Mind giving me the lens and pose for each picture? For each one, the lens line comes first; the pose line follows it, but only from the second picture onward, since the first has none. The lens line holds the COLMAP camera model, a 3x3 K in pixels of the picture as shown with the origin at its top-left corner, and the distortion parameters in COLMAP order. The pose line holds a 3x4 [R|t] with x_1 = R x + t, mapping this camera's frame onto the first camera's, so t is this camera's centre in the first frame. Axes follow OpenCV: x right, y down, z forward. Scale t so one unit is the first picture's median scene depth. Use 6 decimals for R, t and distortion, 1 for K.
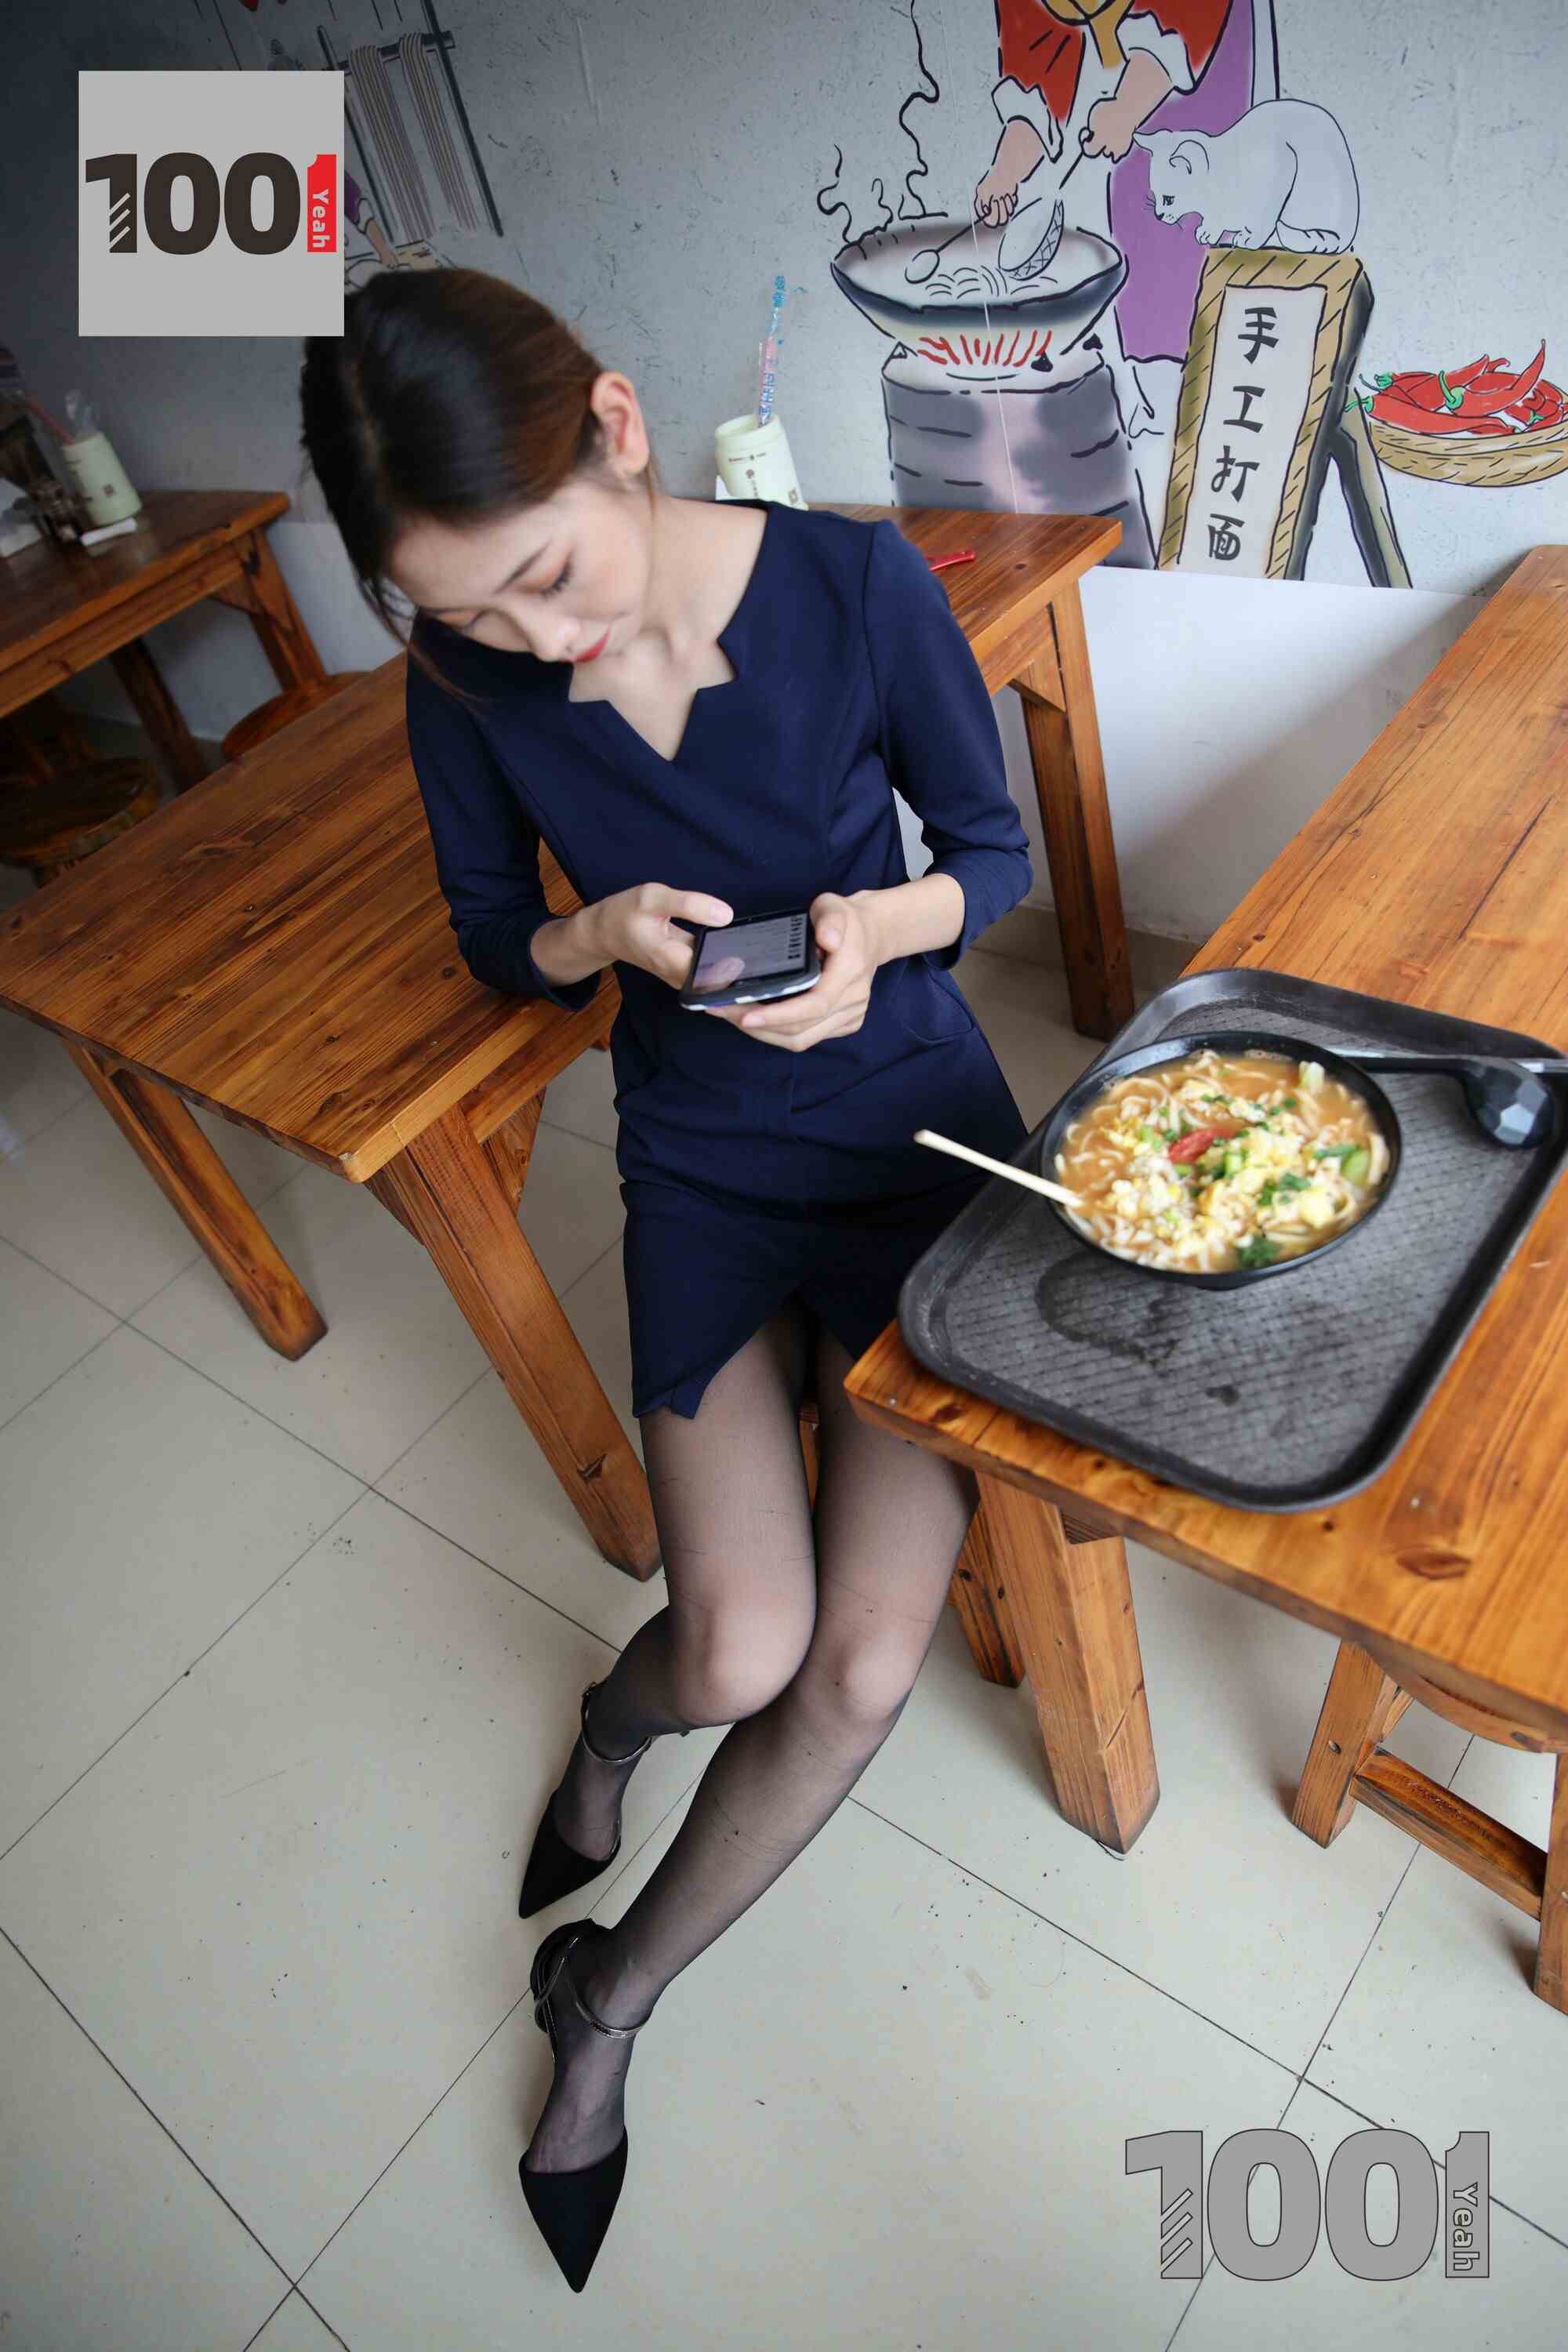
lens RADIAL K [[1609.8, 0, 779.4], [0, 1609.8, 1174.6], [0, 0, 1]] dist [-0.124158, 0.089865]
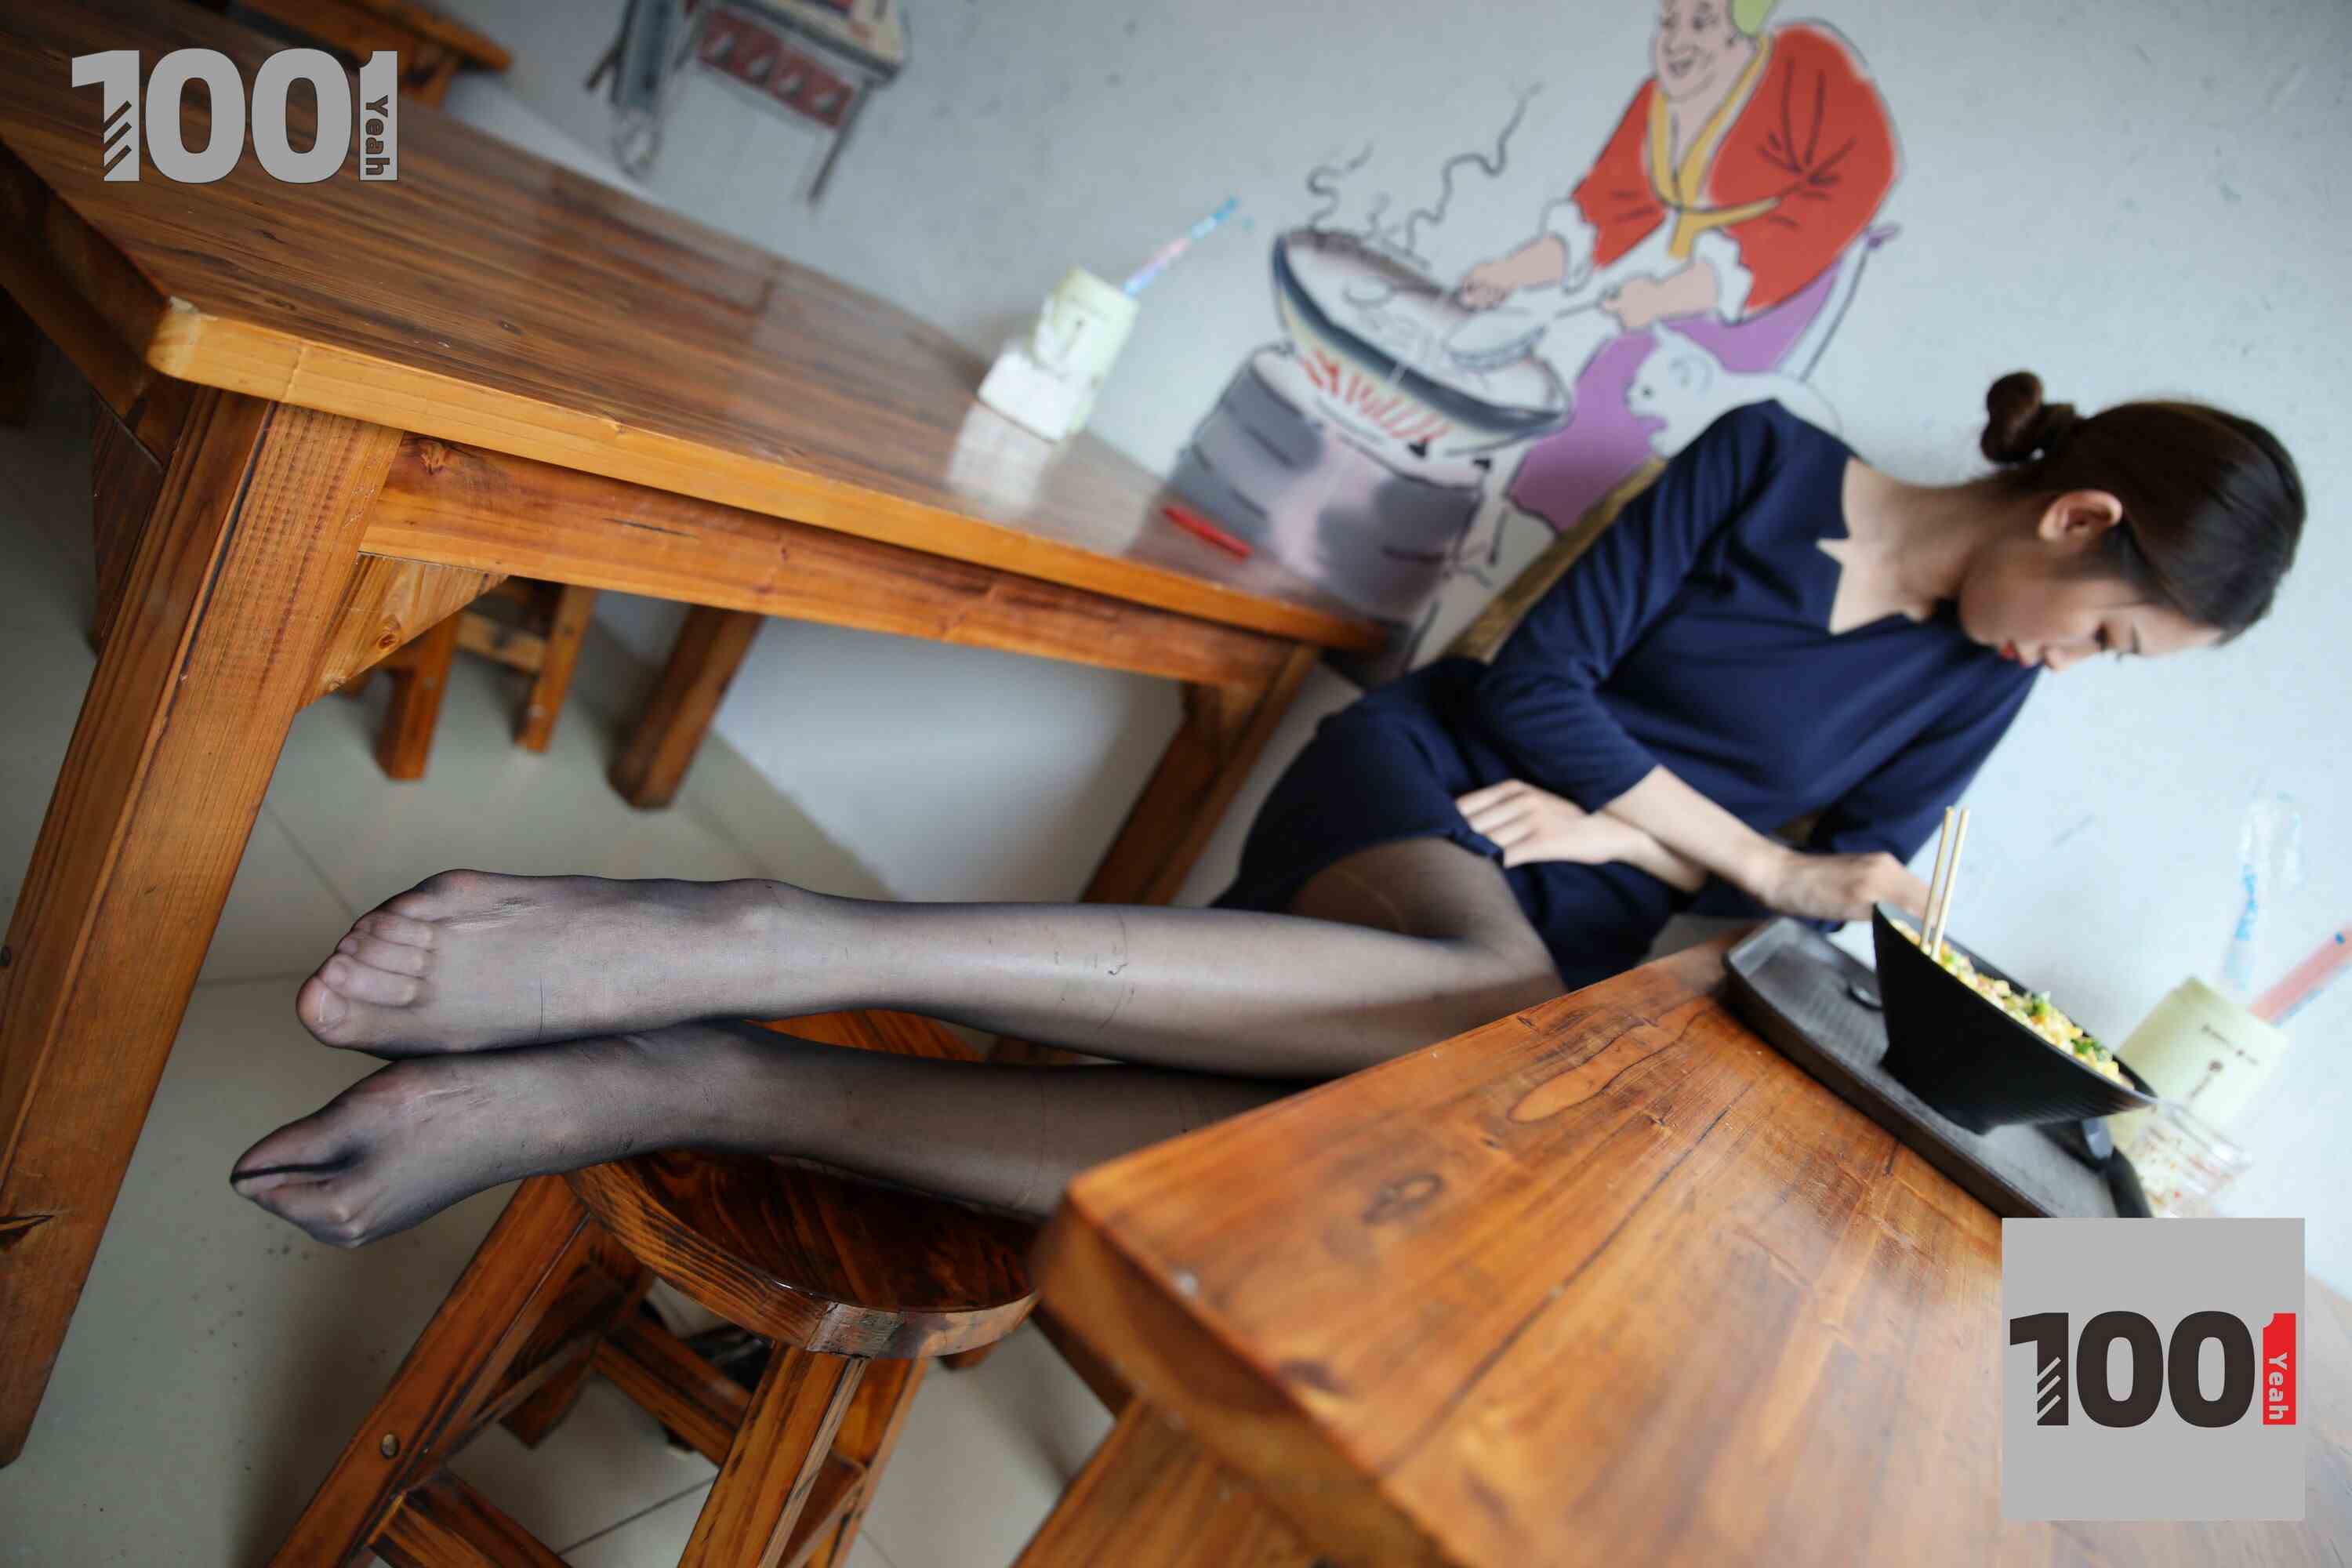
lens RADIAL K [[1580.7, 0, 1189.1], [0, 1580.7, 788.3], [0, 0, 1]] dist [-0.123136, 0.083547]
pose [[0.721890, 0.628947, 0.288620, -0.069340], [-0.460983, 0.748128, -0.477283, 0.128645], [-0.516110, 0.211497, 0.830000, 0.366766]]
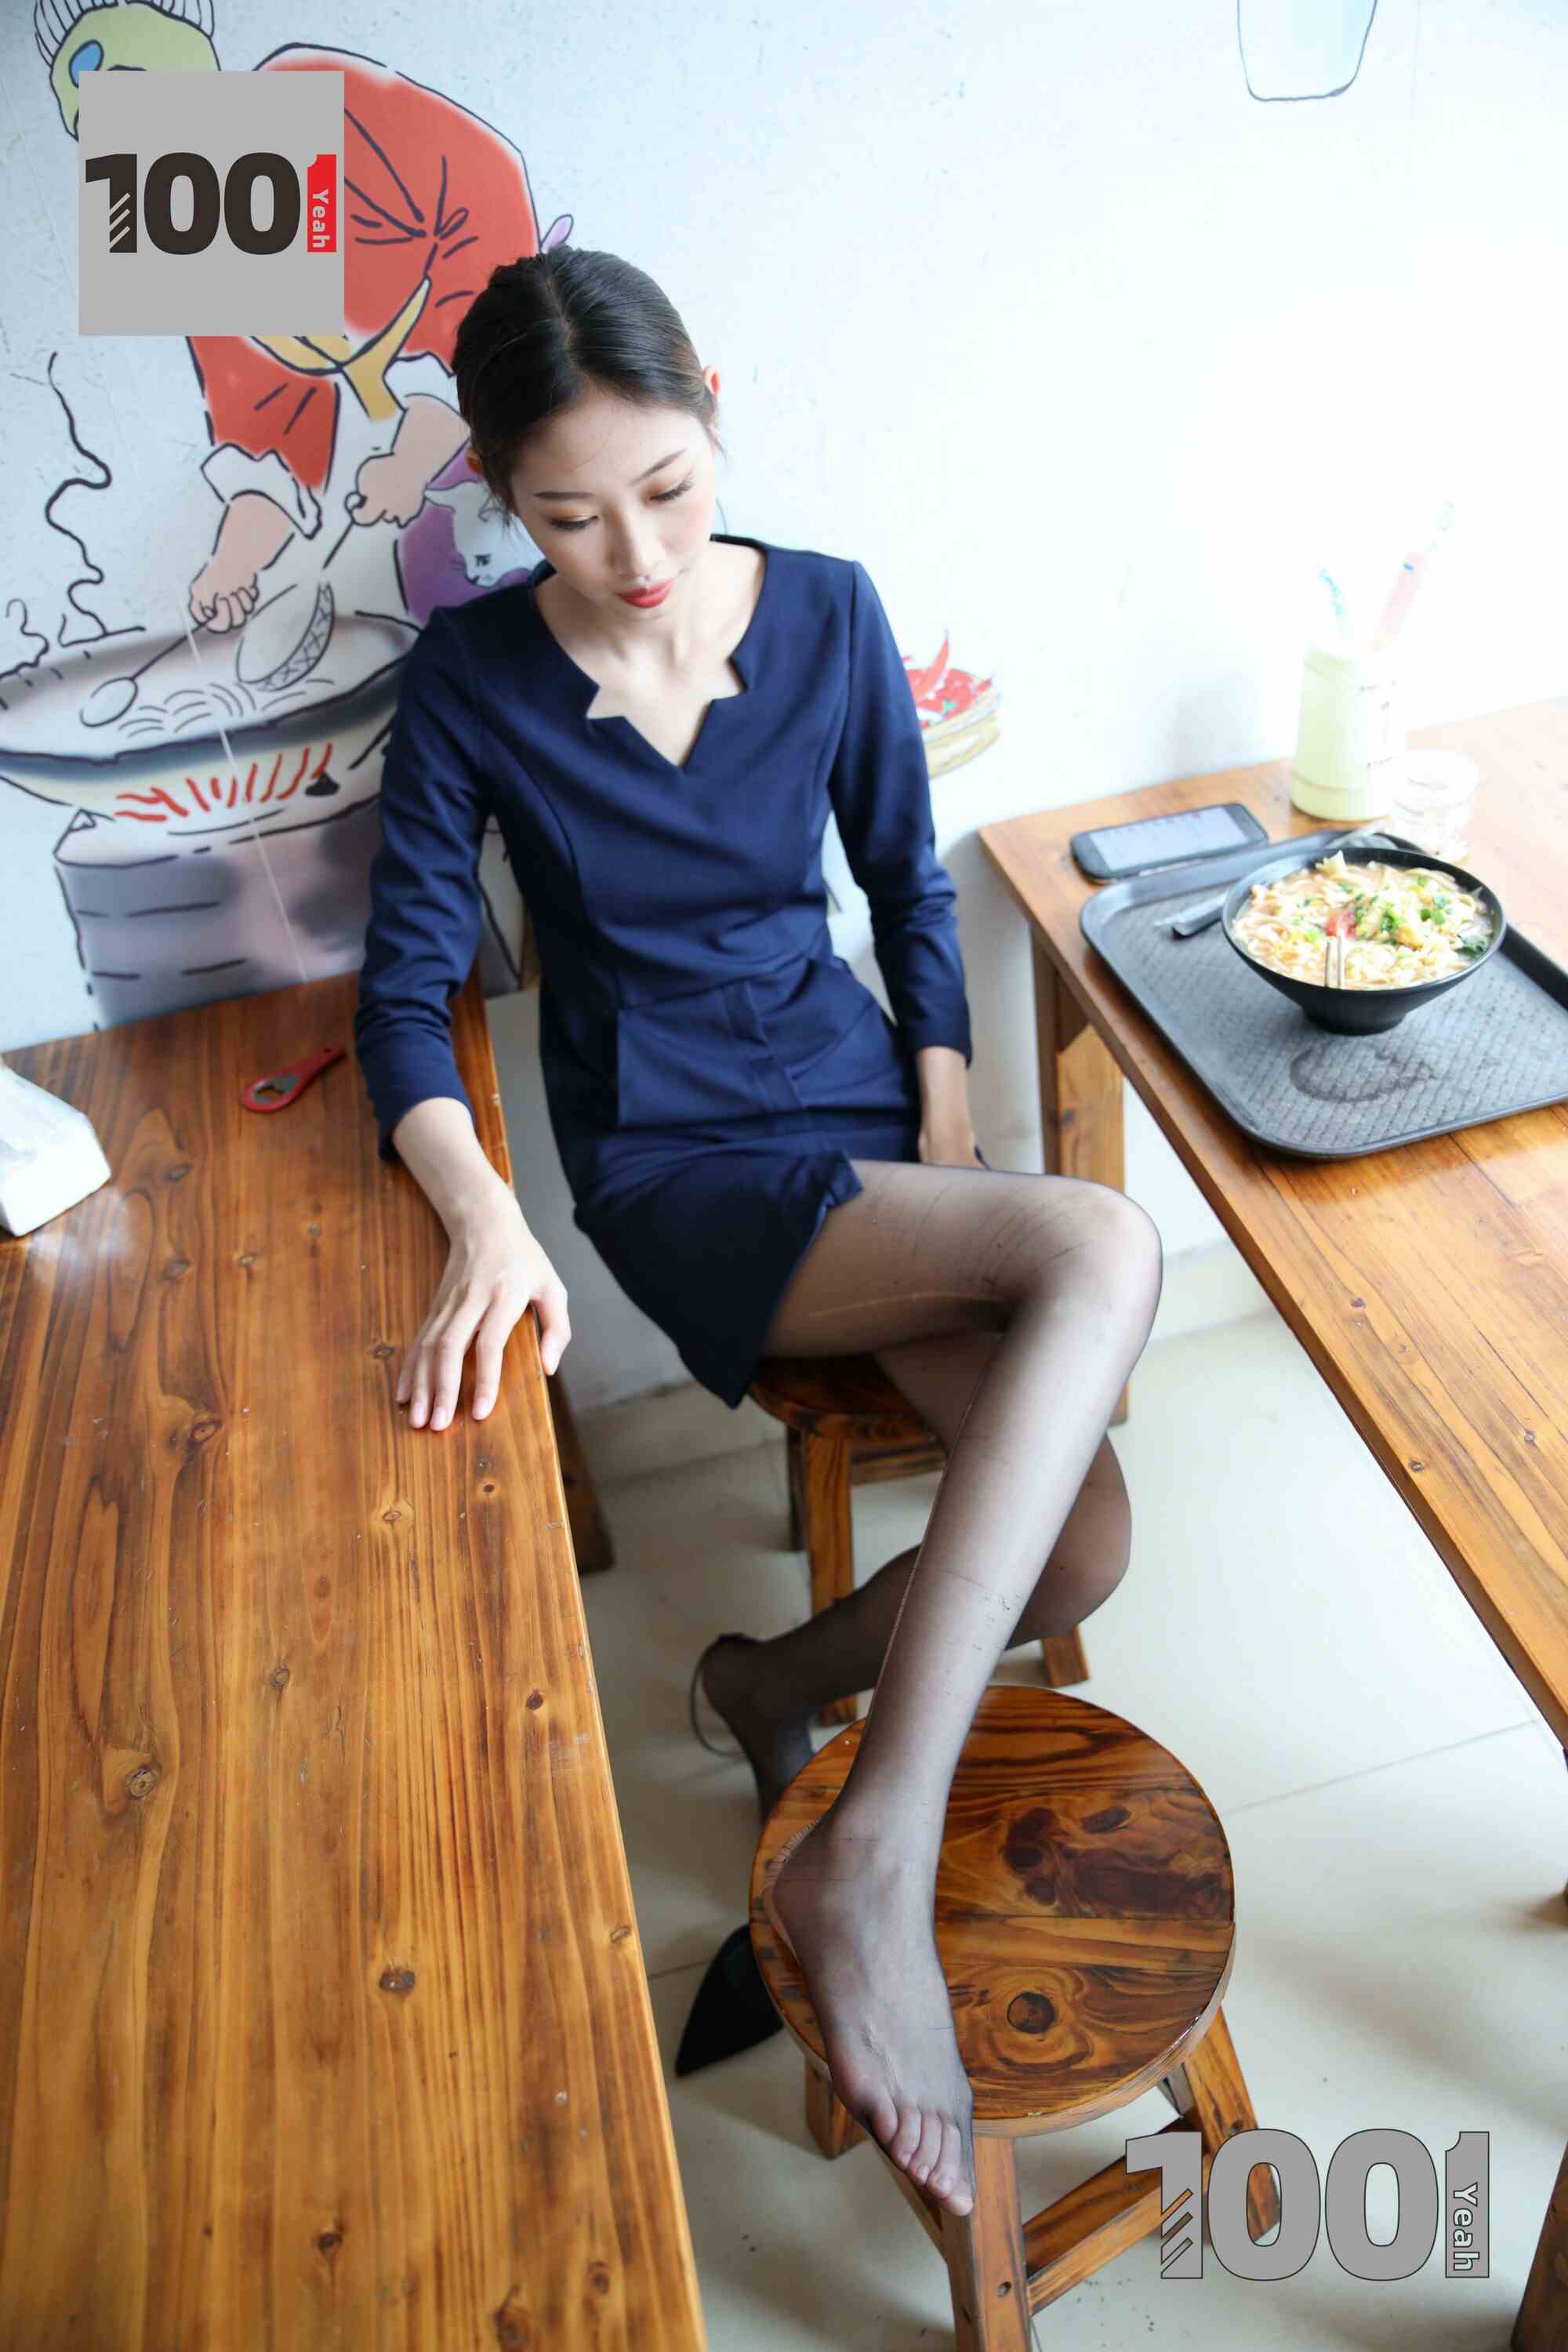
lens RADIAL K [[1893.4, 0, 800.5], [0, 1893.4, 1172.9], [0, 0, 1]] dist [-0.083807, 0.086025]
pose [[0.626444, -0.351202, 0.695863, -0.388189], [0.506614, 0.861915, -0.021066, -0.233694], [-0.592376, 0.365731, 0.717866, 0.300662]]
